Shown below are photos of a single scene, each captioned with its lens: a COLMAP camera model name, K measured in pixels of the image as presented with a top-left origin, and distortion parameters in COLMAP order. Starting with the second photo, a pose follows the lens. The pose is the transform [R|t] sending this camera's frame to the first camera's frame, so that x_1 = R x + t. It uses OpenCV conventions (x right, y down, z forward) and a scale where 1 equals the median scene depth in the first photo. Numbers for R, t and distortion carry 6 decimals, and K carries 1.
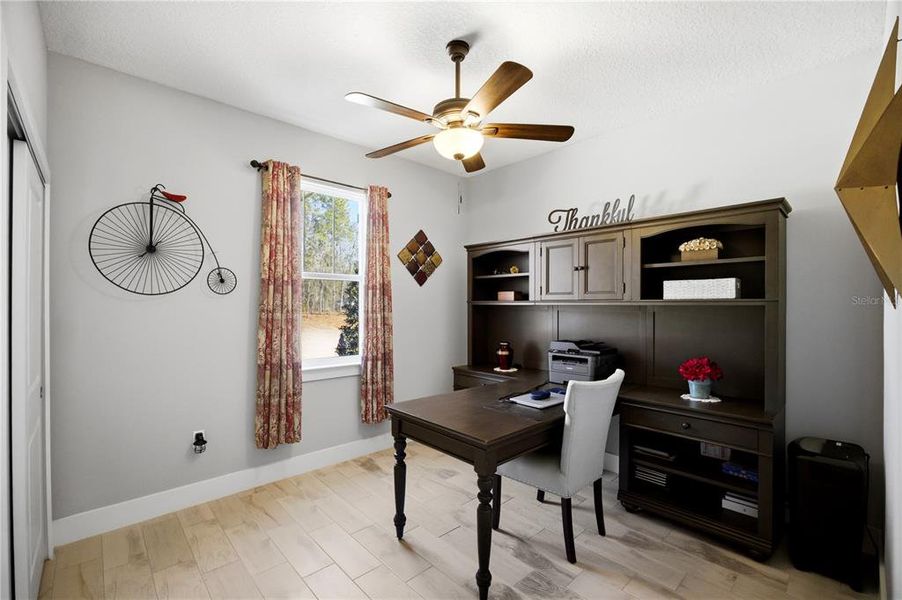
lens RADIAL K [[395.4, 0, 450.7], [0, 395.4, 302.4], [0, 0, 1]] dist [-0.005079, -0.000263]
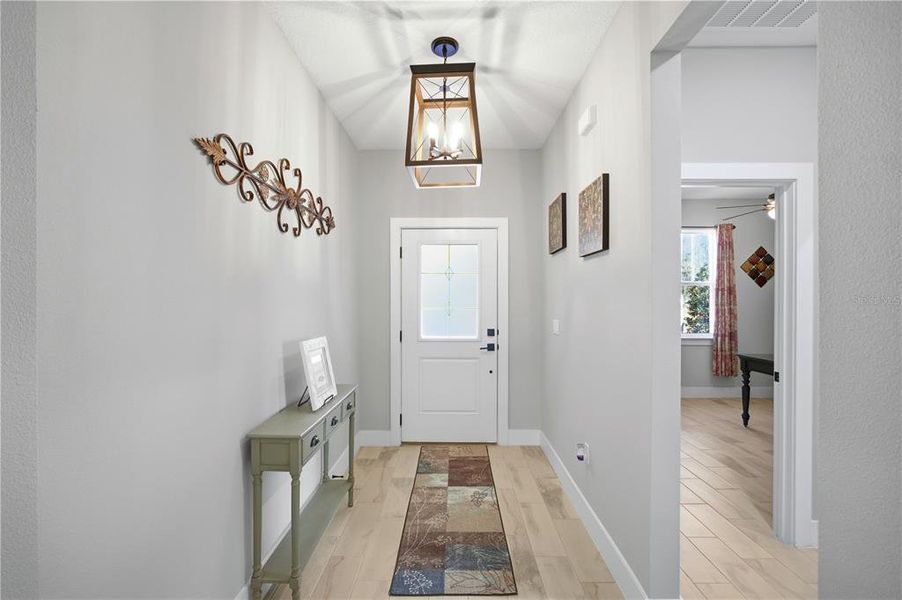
lens RADIAL K [[395.4, 0, 447.0], [0, 395.4, 299.8], [0, 0, 1]] dist [-0.005079, -0.000263]
pose [[0.729428, -0.000974, -0.684057, 0.075793], [0.001847, 0.999998, 0.000545, -0.000431], [0.684055, -0.001661, 0.729429, -0.870731]]
